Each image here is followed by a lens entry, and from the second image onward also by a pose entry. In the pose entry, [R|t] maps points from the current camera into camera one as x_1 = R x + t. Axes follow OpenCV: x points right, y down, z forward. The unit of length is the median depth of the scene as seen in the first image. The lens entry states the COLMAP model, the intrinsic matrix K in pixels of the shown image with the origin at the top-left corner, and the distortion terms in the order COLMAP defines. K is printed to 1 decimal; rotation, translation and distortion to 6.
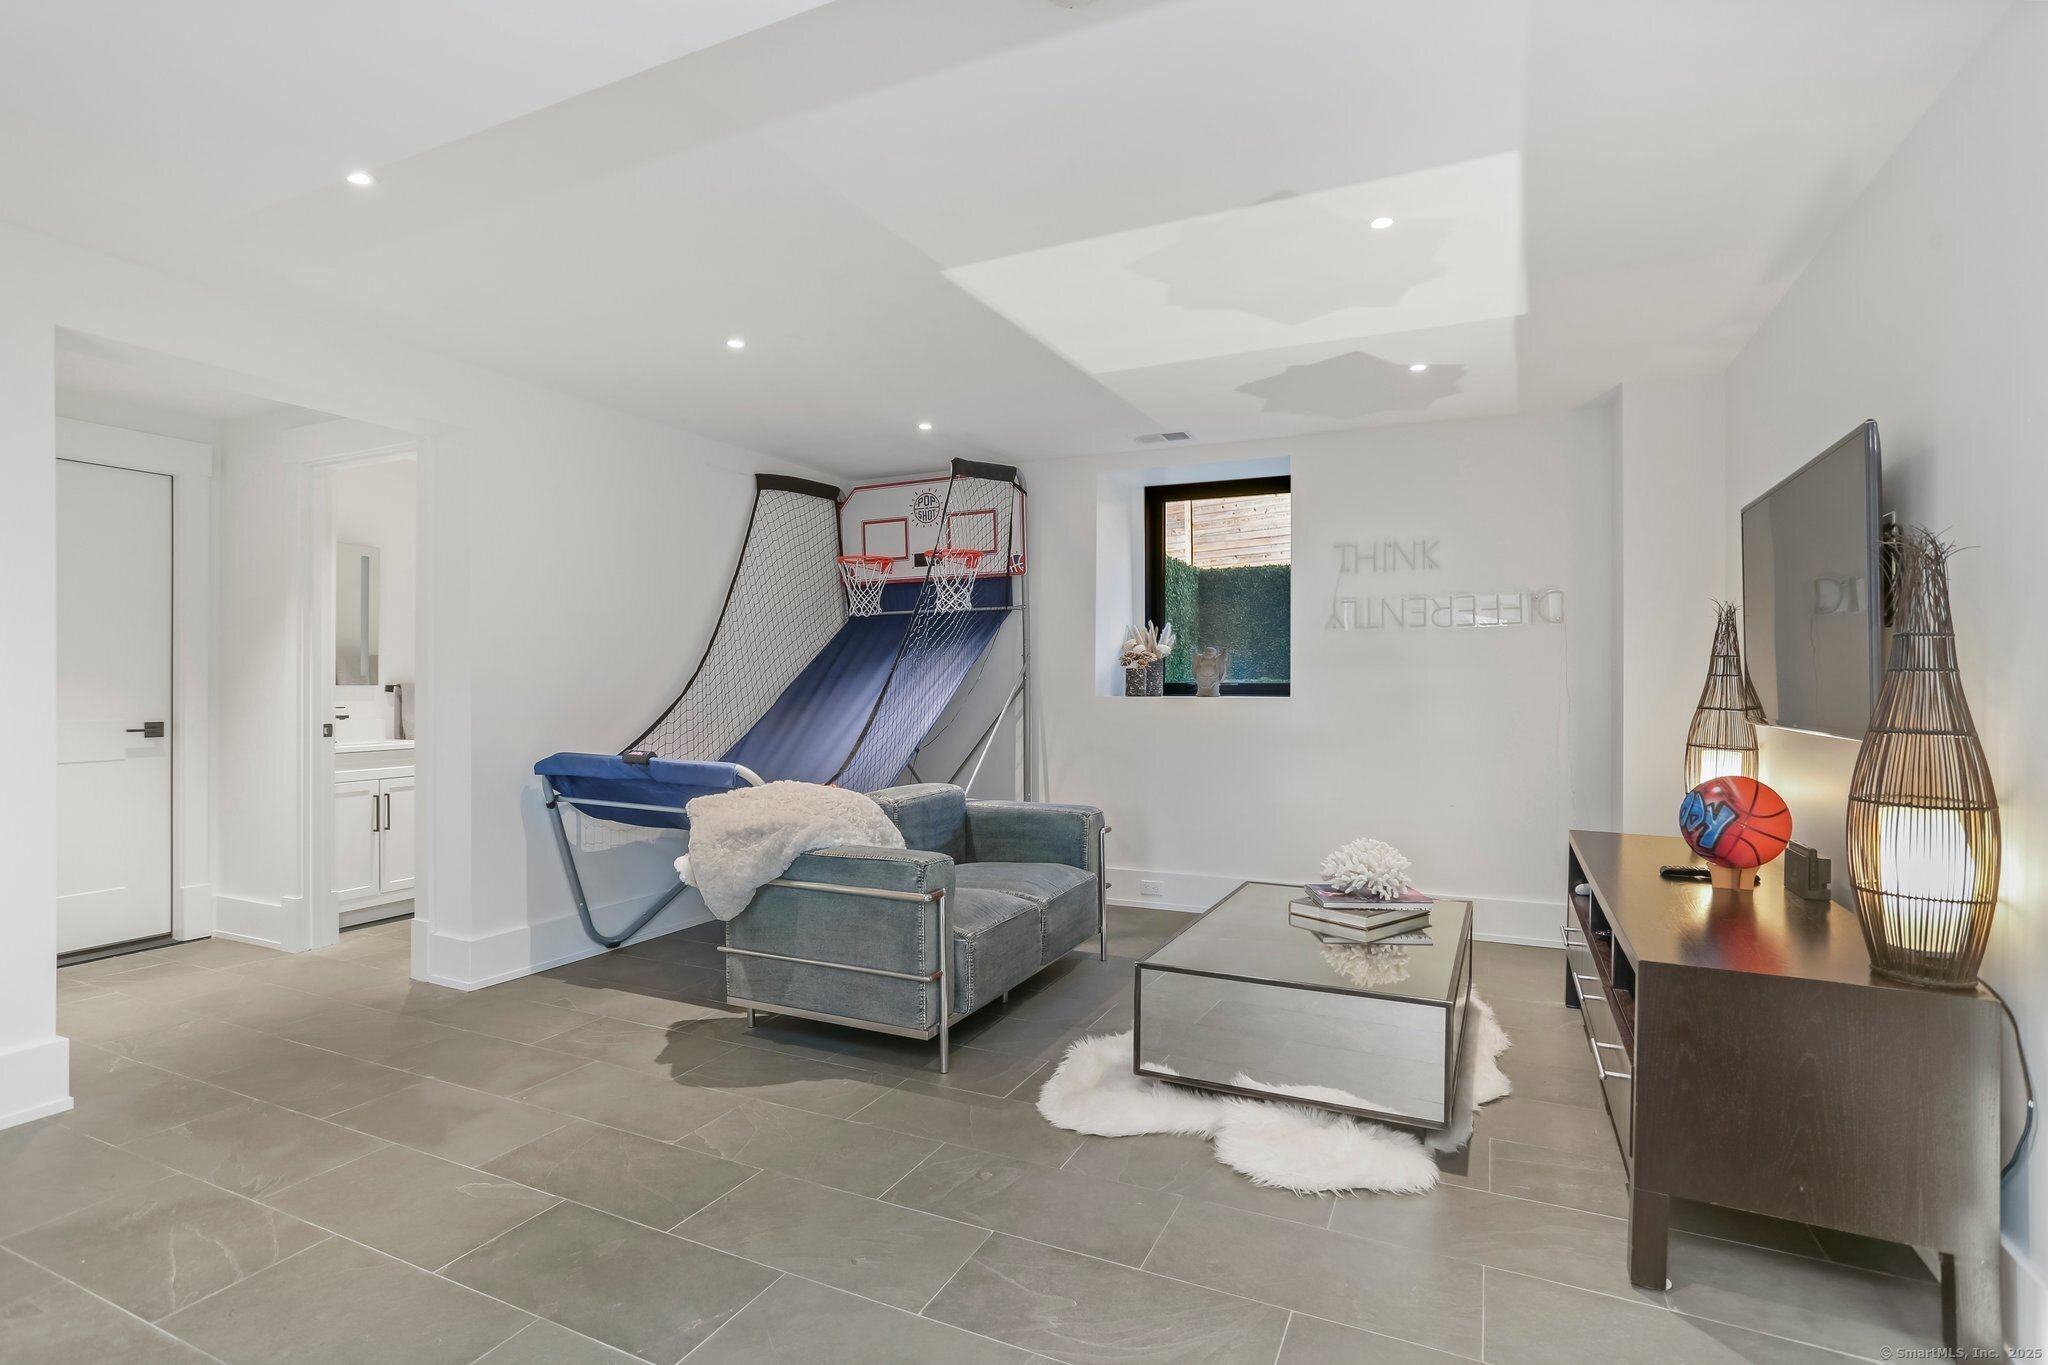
lens RADIAL K [[996.6, 0, 1017.9], [0, 996.6, 683.3], [0, 0, 1]] dist [-0.050875, 0.031335]
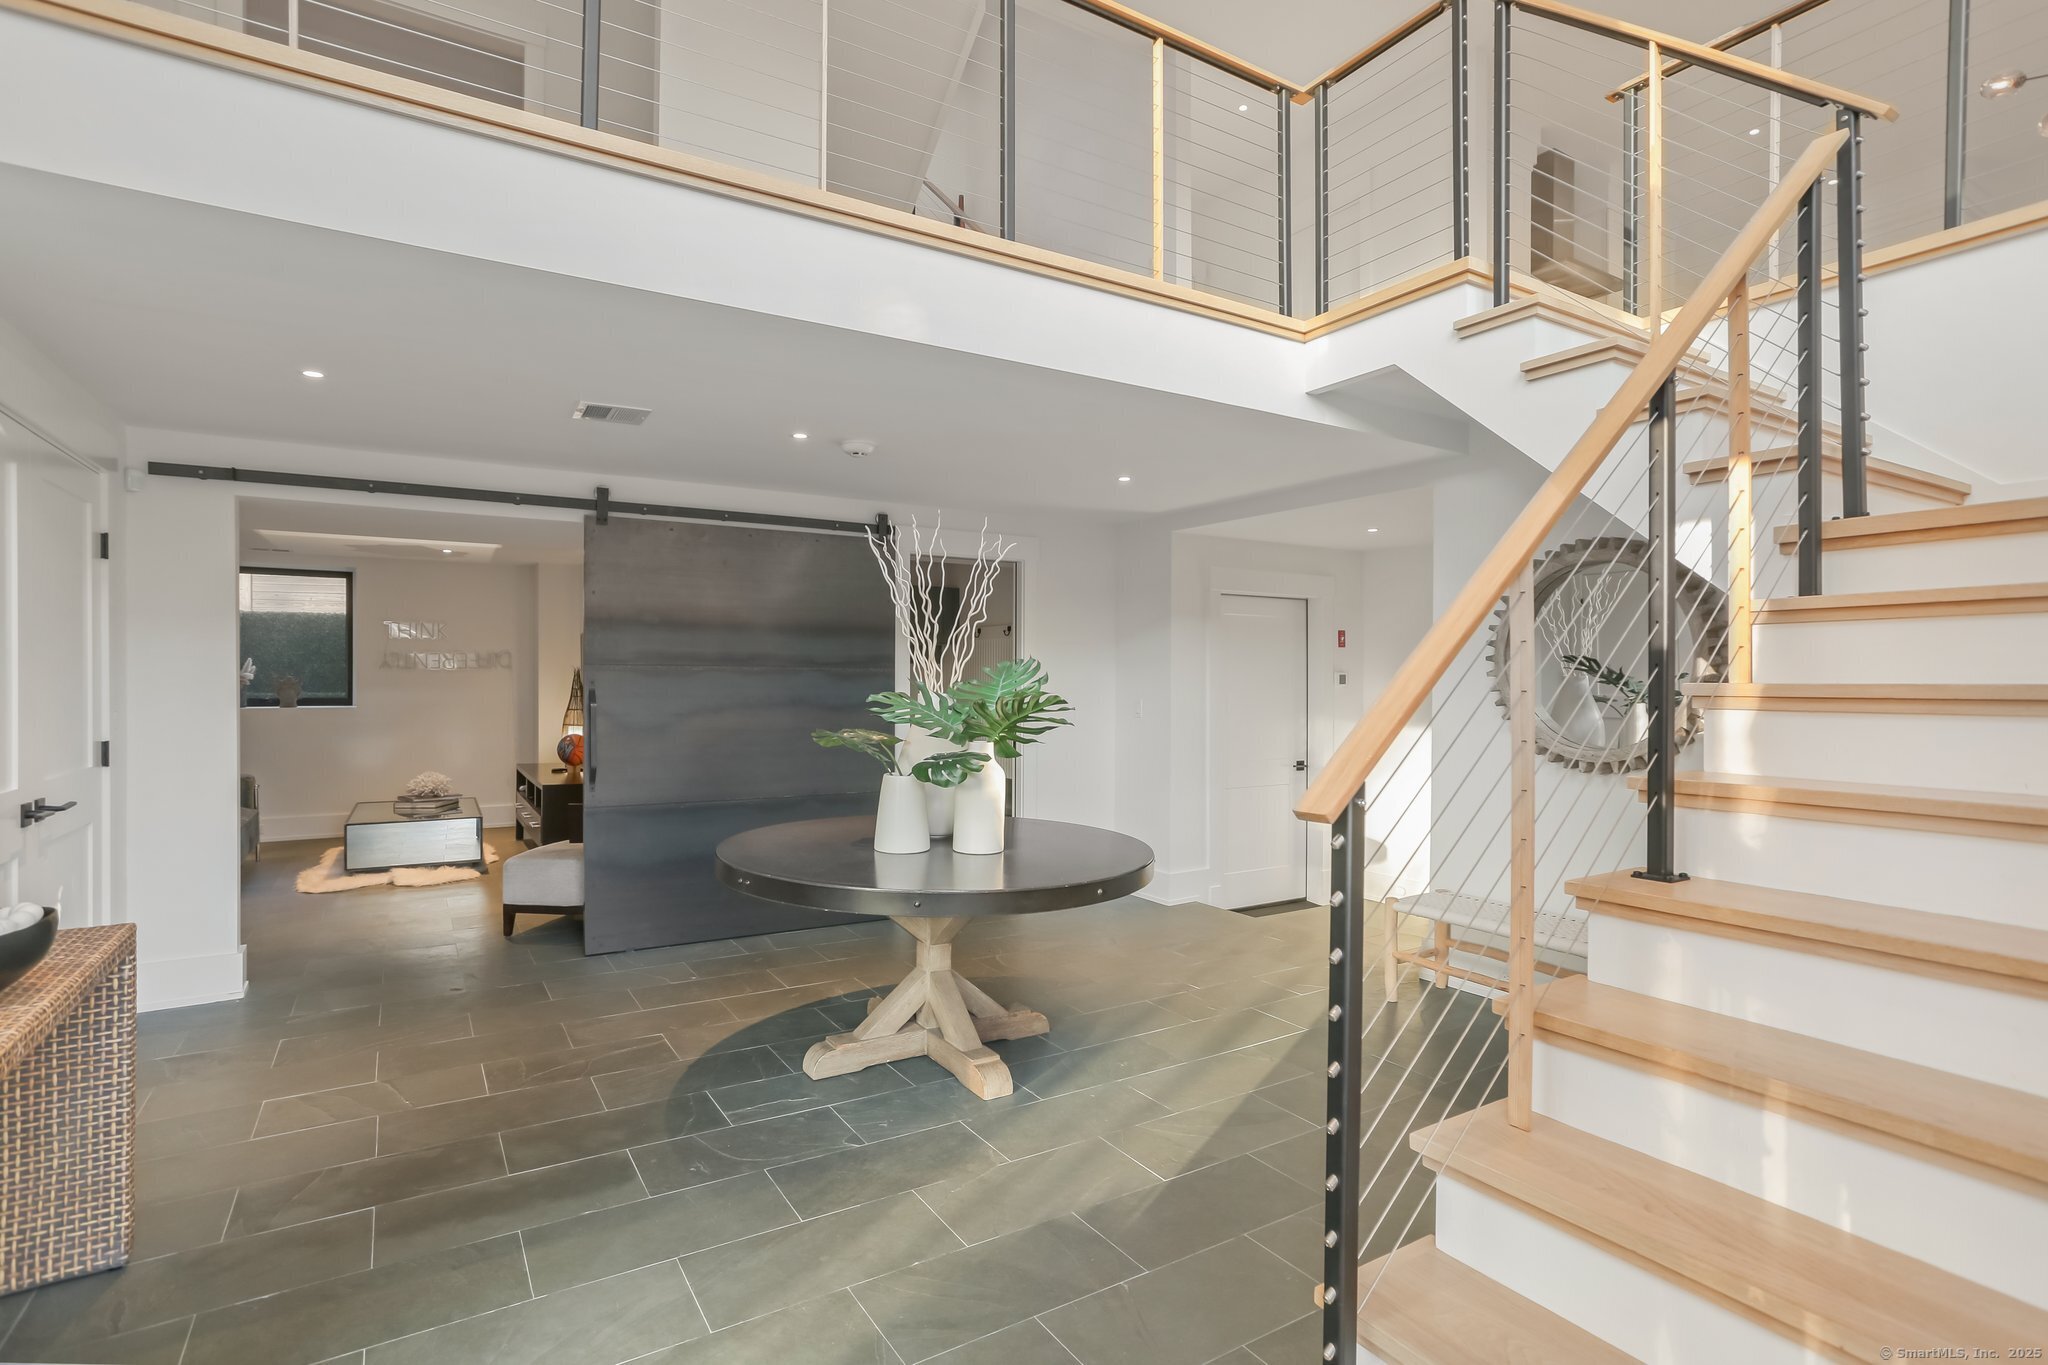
lens RADIAL K [[996.6, 0, 1017.9], [0, 996.6, 683.3], [0, 0, 1]] dist [-0.050875, 0.031335]
pose [[0.534615, -0.001824, 0.845094, -0.827886], [-0.007776, 0.999945, 0.007077, -0.069283], [-0.845060, -0.010354, 0.534571, -1.332560]]
